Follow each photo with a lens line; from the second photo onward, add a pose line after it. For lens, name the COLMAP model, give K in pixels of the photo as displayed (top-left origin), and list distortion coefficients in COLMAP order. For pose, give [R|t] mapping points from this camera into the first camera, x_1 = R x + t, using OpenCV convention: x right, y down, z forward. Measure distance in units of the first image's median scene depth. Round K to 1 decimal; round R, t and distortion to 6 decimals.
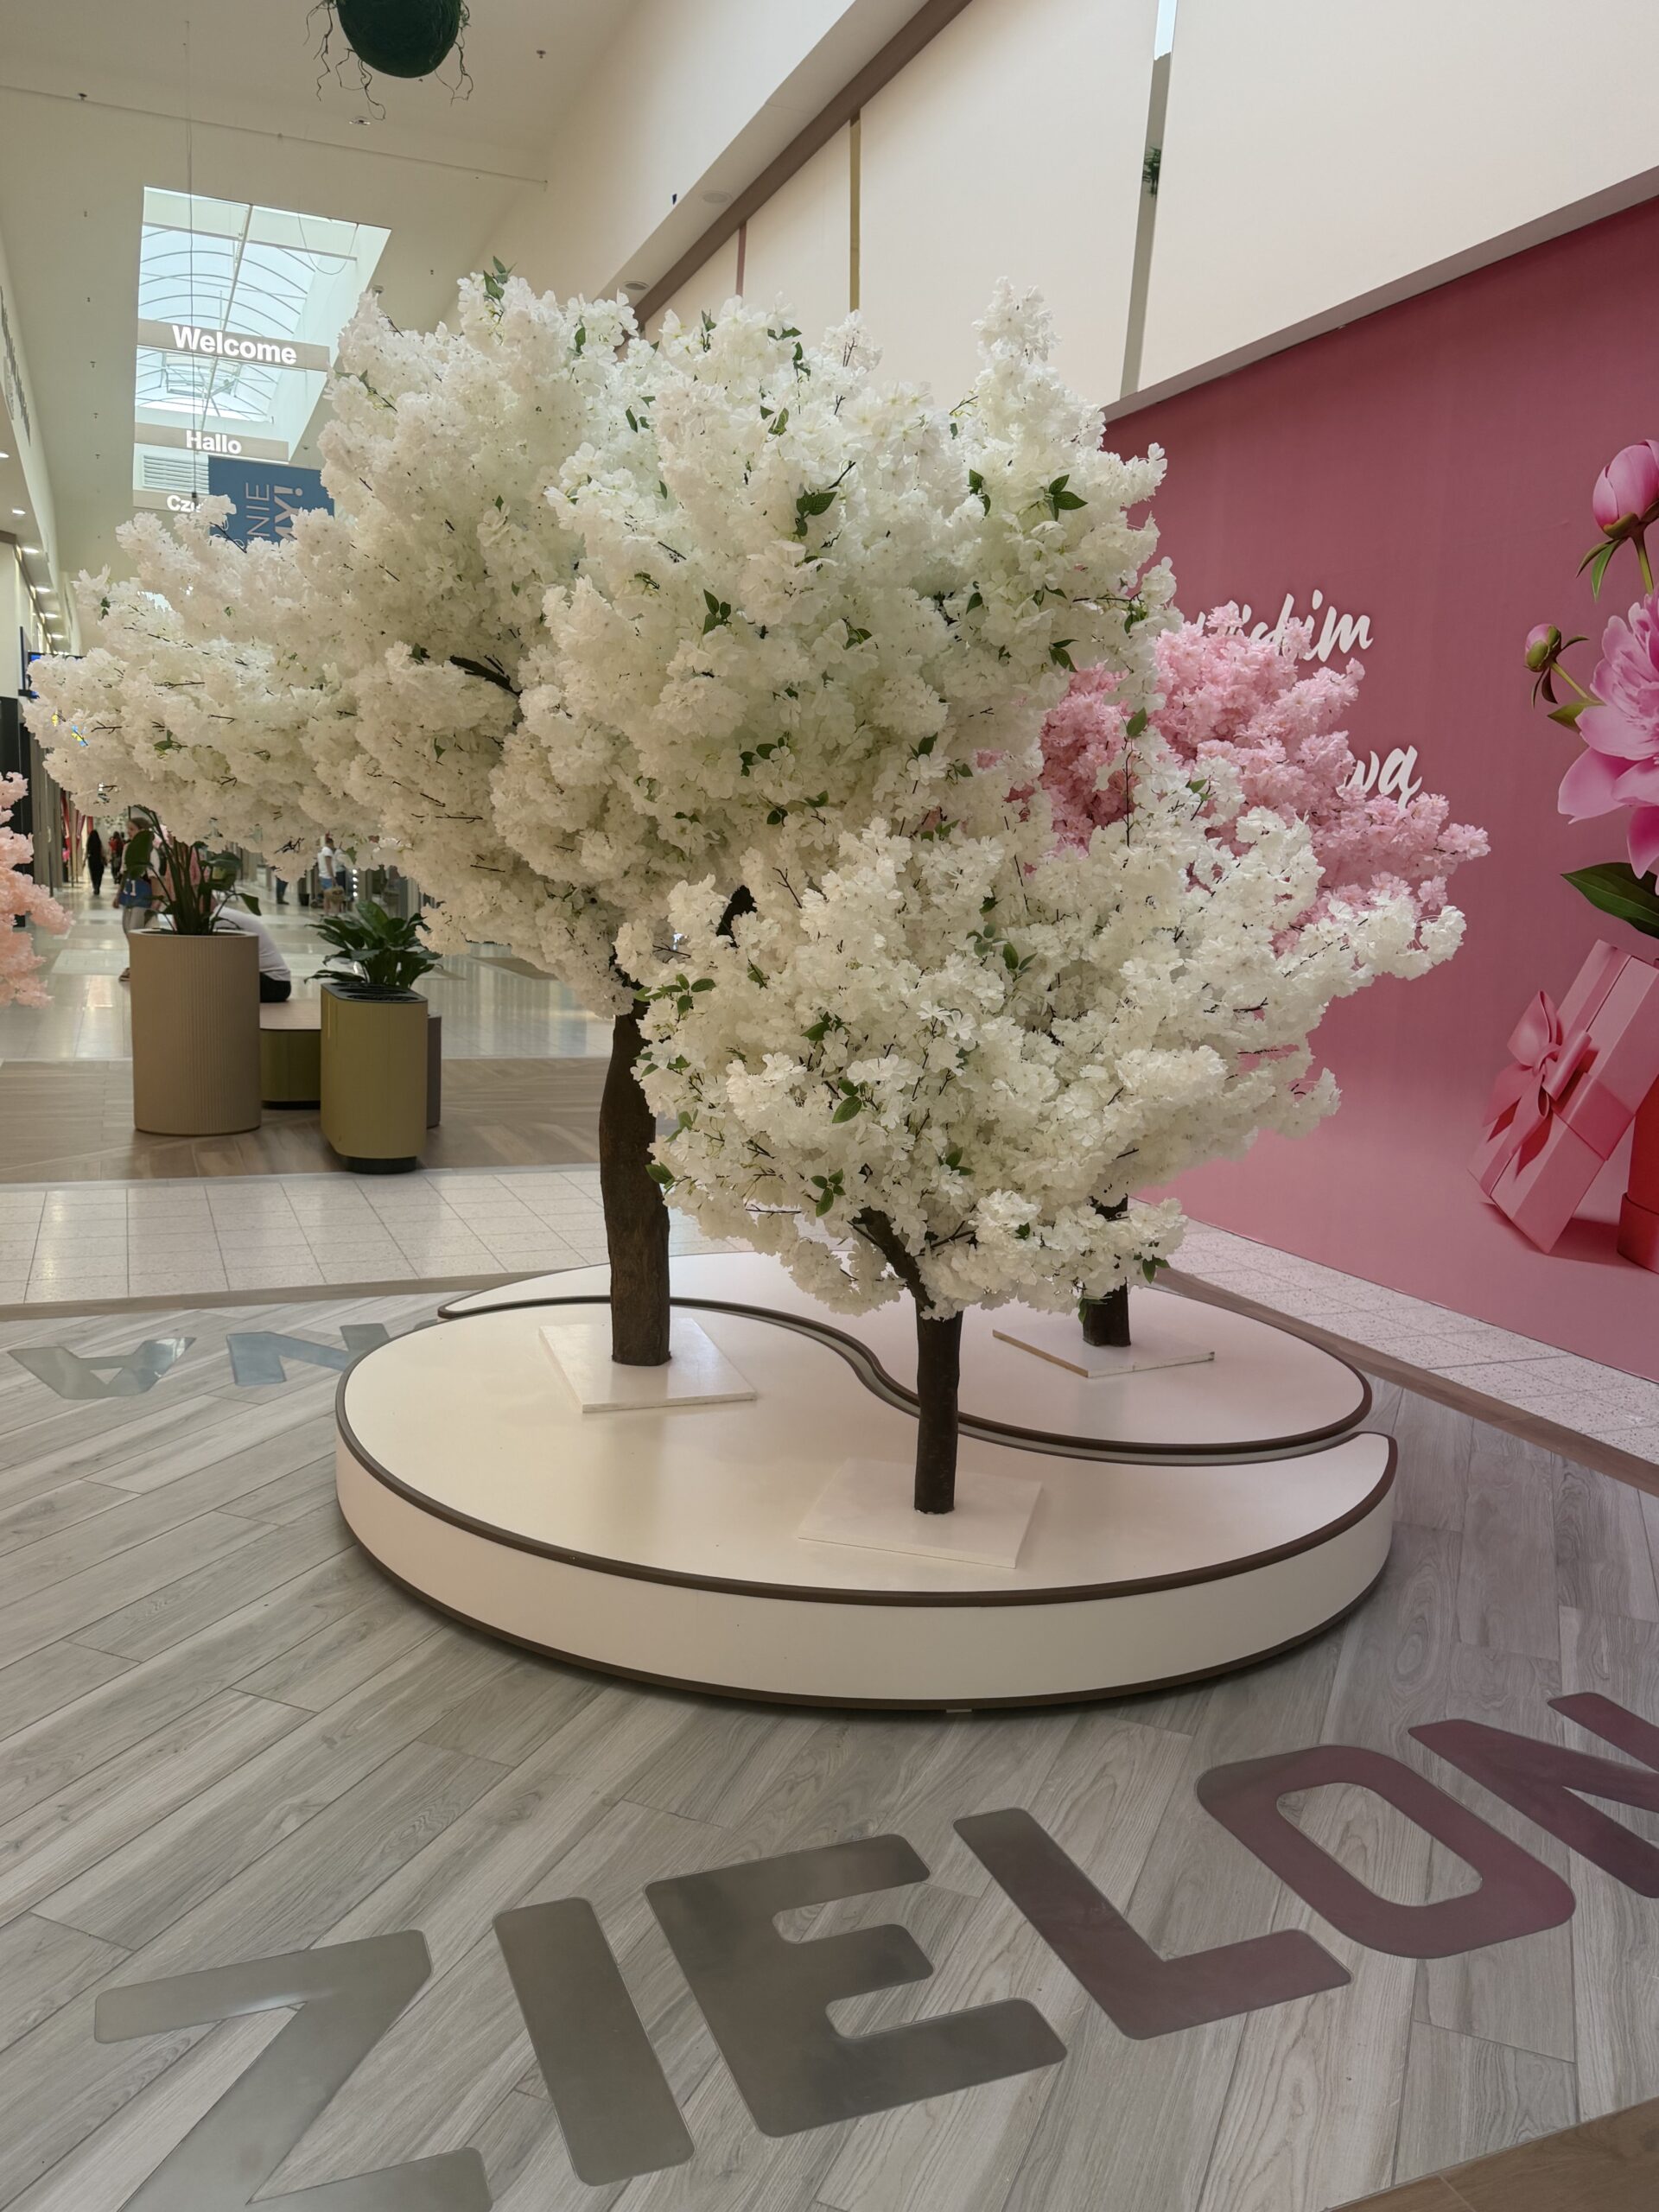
lens RADIAL K [[1645.4, 0, 834.8], [0, 1645.4, 1121.0], [0, 0, 1]] dist [0.047926, -0.064088]
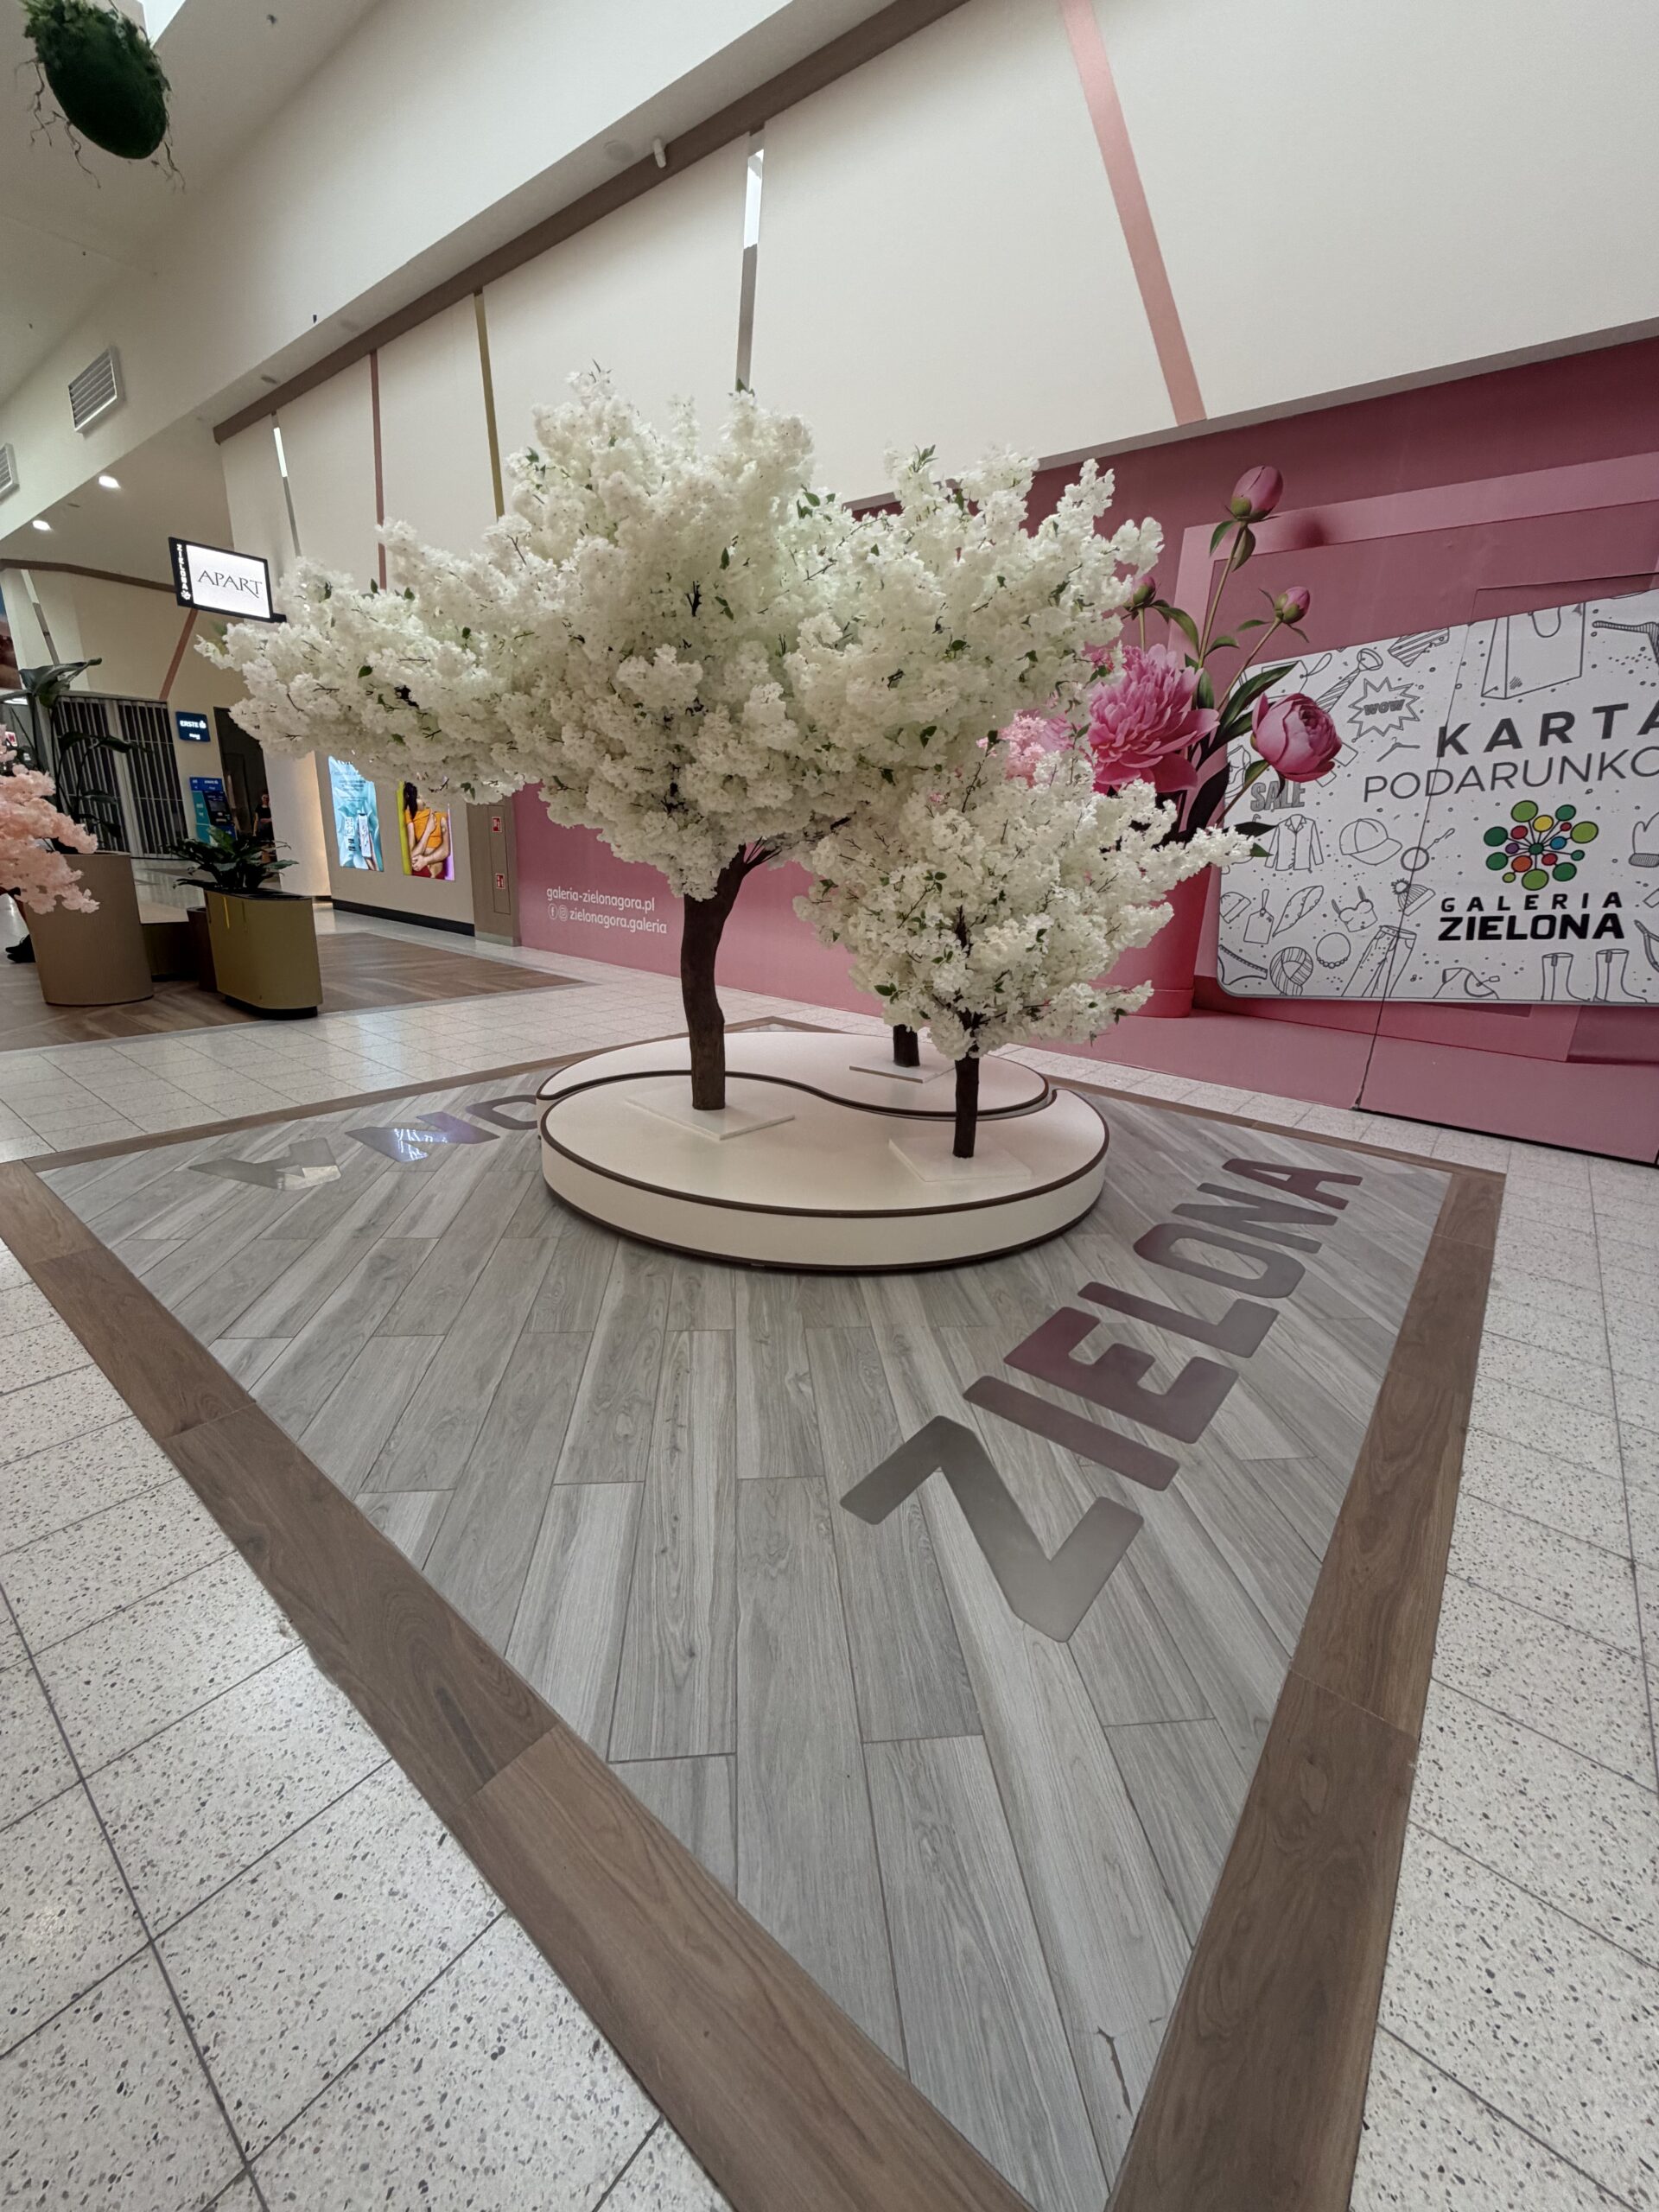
lens RADIAL K [[874.2, 0, 829.8], [0, 874.2, 1097.4], [0, 0, 1]] dist [-0.000846, -0.000023]
pose [[0.876519, -0.136351, 0.461653, -0.535244], [0.059663, 0.982422, 0.176883, -0.020864], [-0.477656, -0.127498, 0.869246, 0.194473]]
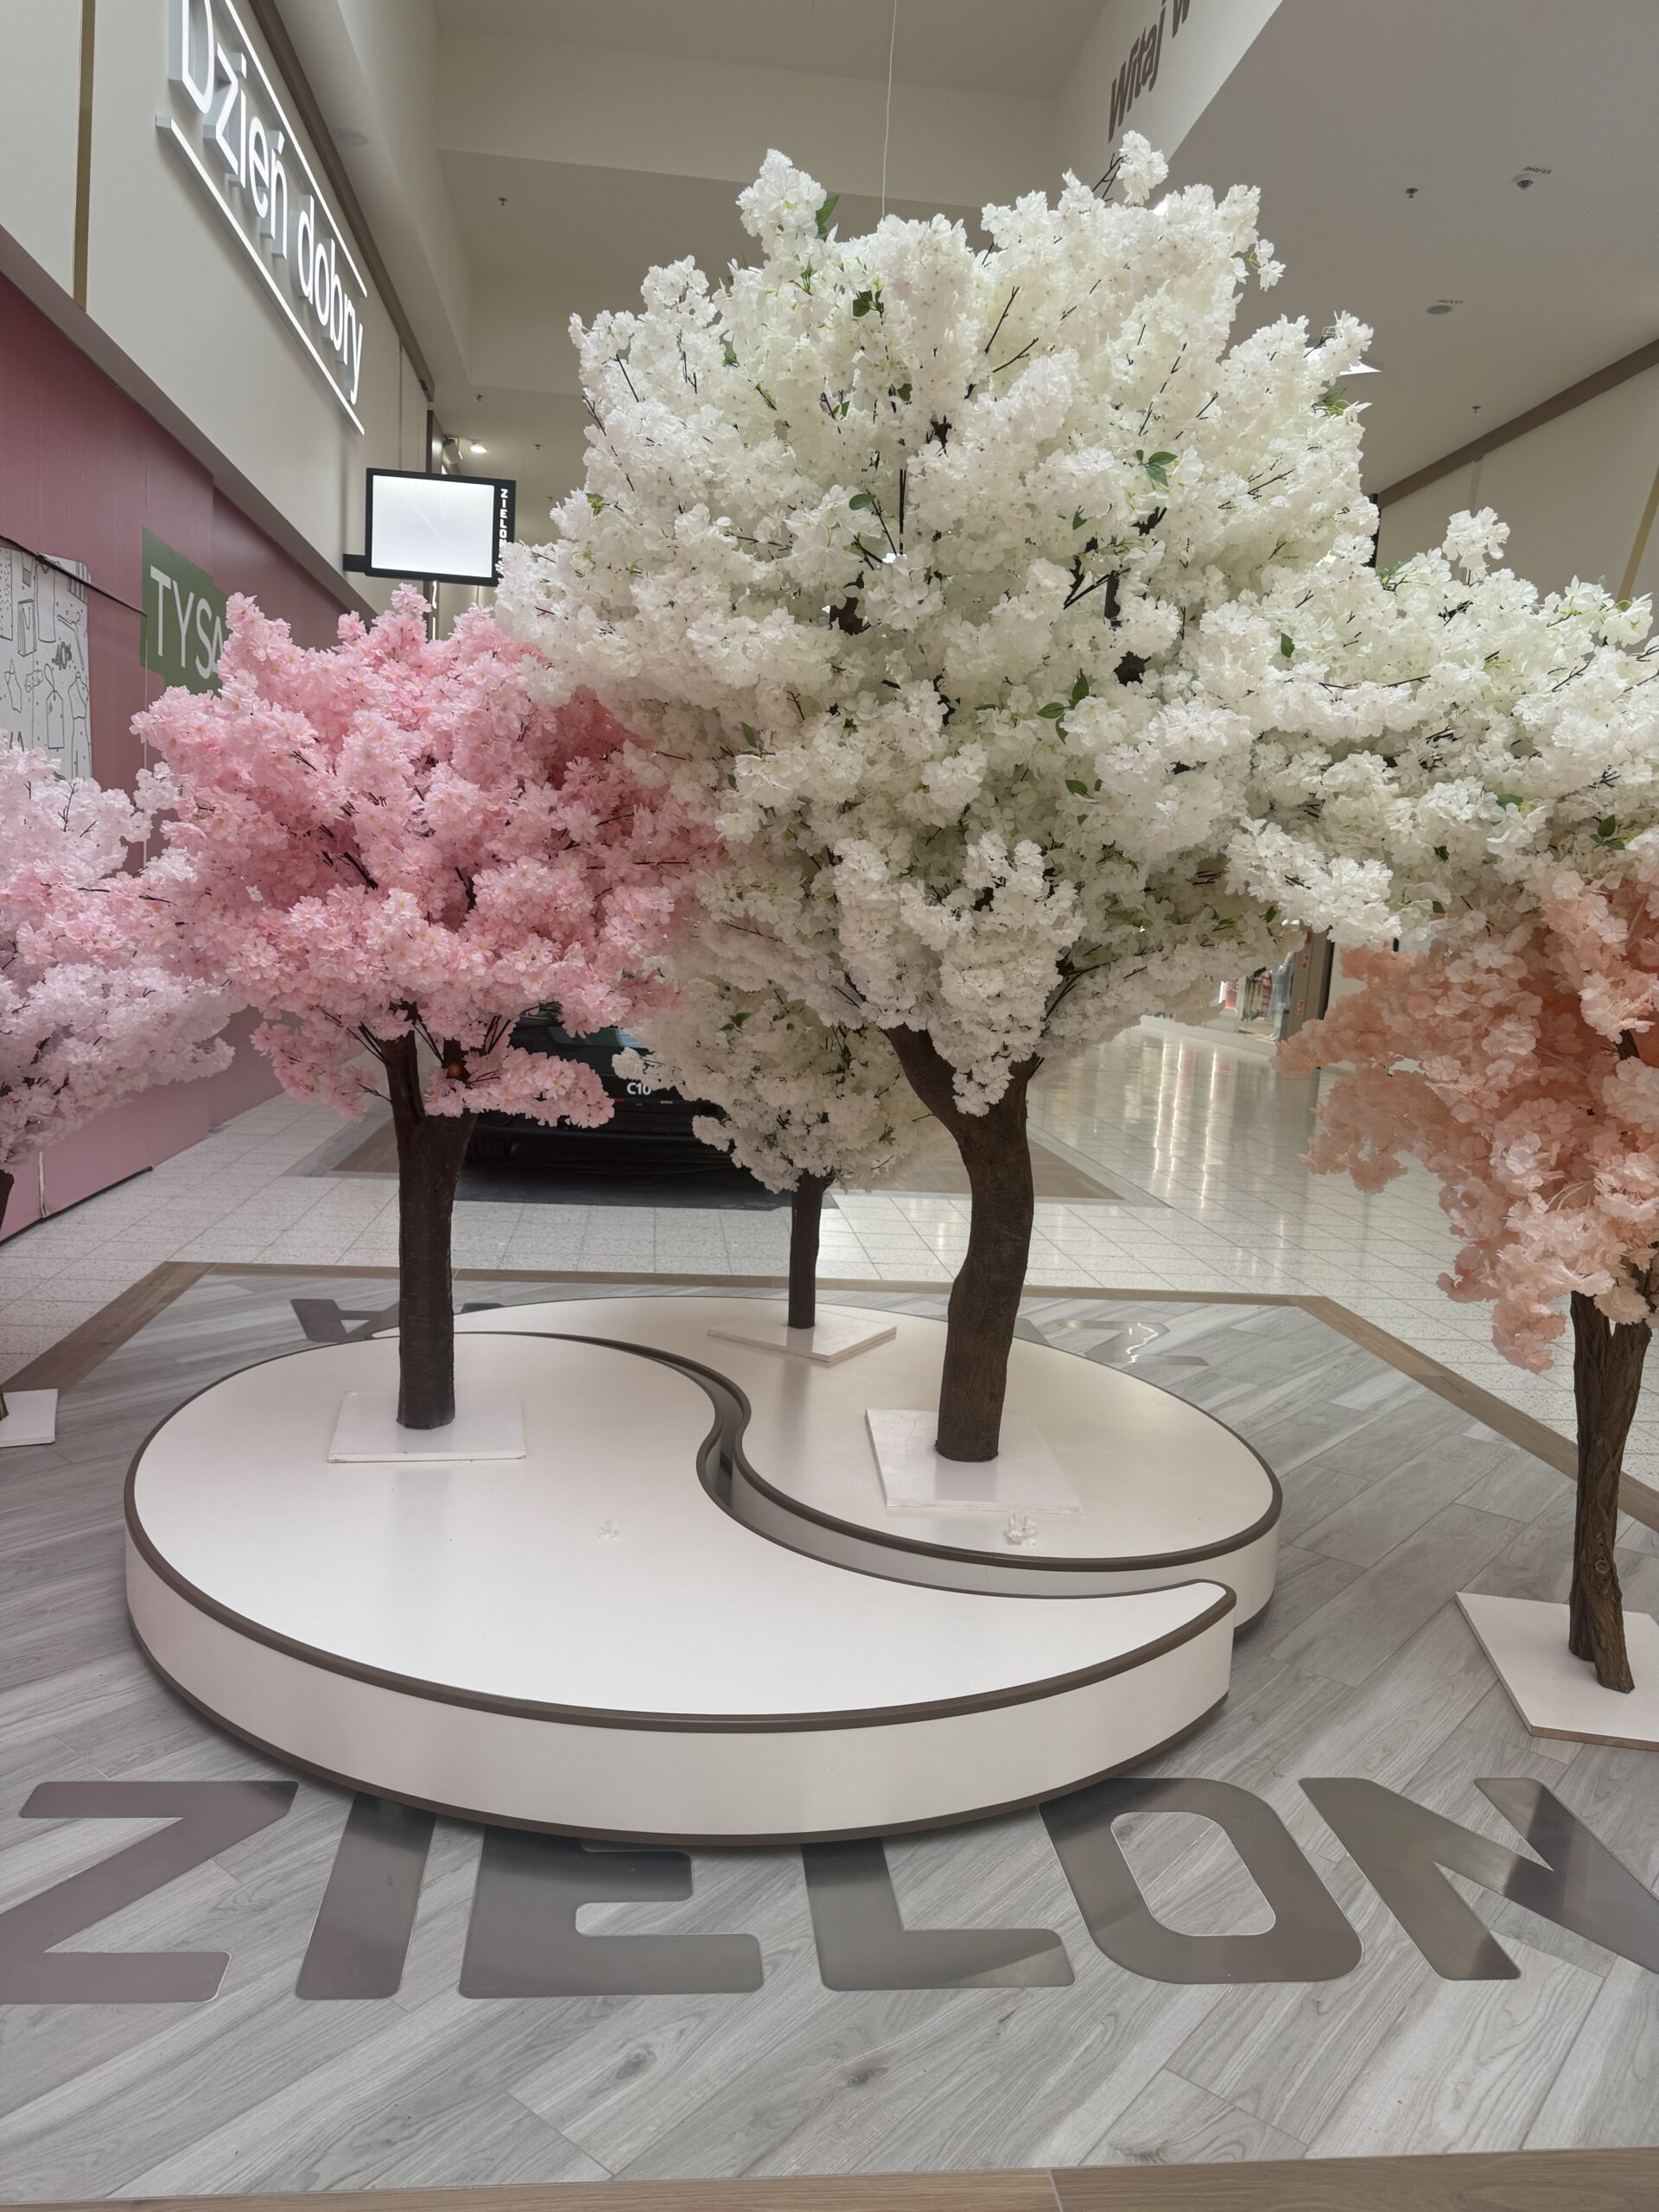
lens RADIAL K [[1558.6, 0, 821.0], [0, 1558.6, 1117.1], [0, 0, 1]] dist [0.022087, -0.026439]
pose [[-0.952899, -0.128693, 0.274631, -0.322287], [-0.046071, 0.956423, 0.288327, -0.360180], [-0.299769, 0.262093, -0.917303, 2.240976]]
